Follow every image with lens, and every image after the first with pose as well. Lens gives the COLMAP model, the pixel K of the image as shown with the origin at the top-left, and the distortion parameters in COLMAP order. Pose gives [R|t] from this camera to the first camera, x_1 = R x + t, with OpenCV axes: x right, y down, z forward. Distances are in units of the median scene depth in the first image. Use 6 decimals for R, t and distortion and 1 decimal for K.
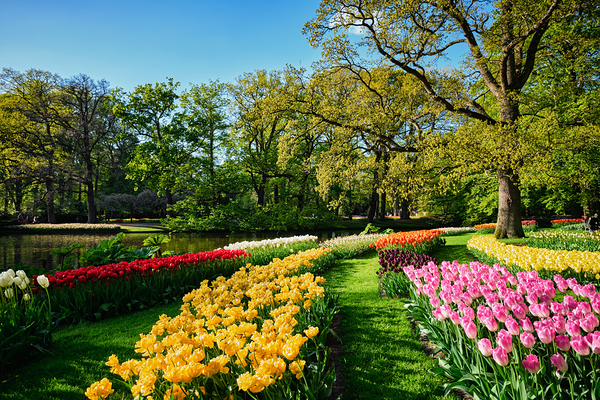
lens RADIAL K [[378.7, 0, 296.4], [0, 378.7, 200.6], [0, 0, 1]] dist [0.008478, -0.004028]
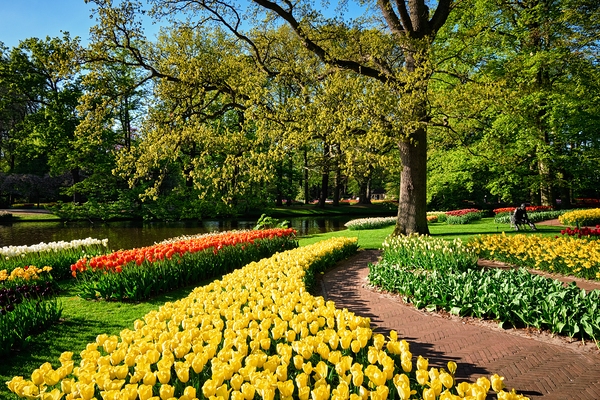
lens RADIAL K [[402.0, 0, 301.0], [0, 402.0, 204.0], [0, 0, 1]] dist [0.018112, -0.008085]
pose [[0.998963, 0.000766, 0.045512, 0.169645], [-0.003362, 0.998368, 0.057010, -0.005828], [-0.045394, -0.057104, 0.997336, 0.112783]]
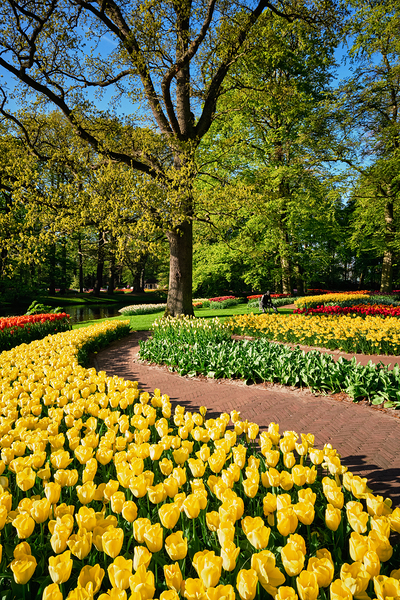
lens RADIAL K [[378.7, 0, 200.2], [0, 378.7, 302.0], [0, 0, 1]] dist [0.008478, -0.004028]
pose [[0.934740, -0.005206, 0.355295, 0.170224], [-0.022852, 0.996942, 0.074729, -0.002065], [-0.354598, -0.077971, 0.931762, 0.106507]]
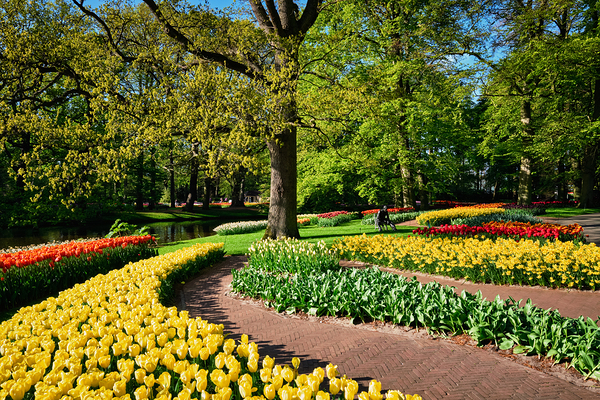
lens RADIAL K [[436.8, 0, 298.4], [0, 436.8, 203.9], [0, 0, 1]] dist [0.006414, -0.008235]
pose [[0.943448, -0.003812, 0.331497, 0.173810], [-0.012744, 0.998778, 0.047754, -0.006308], [-0.331274, -0.049278, 0.942247, 0.105441]]
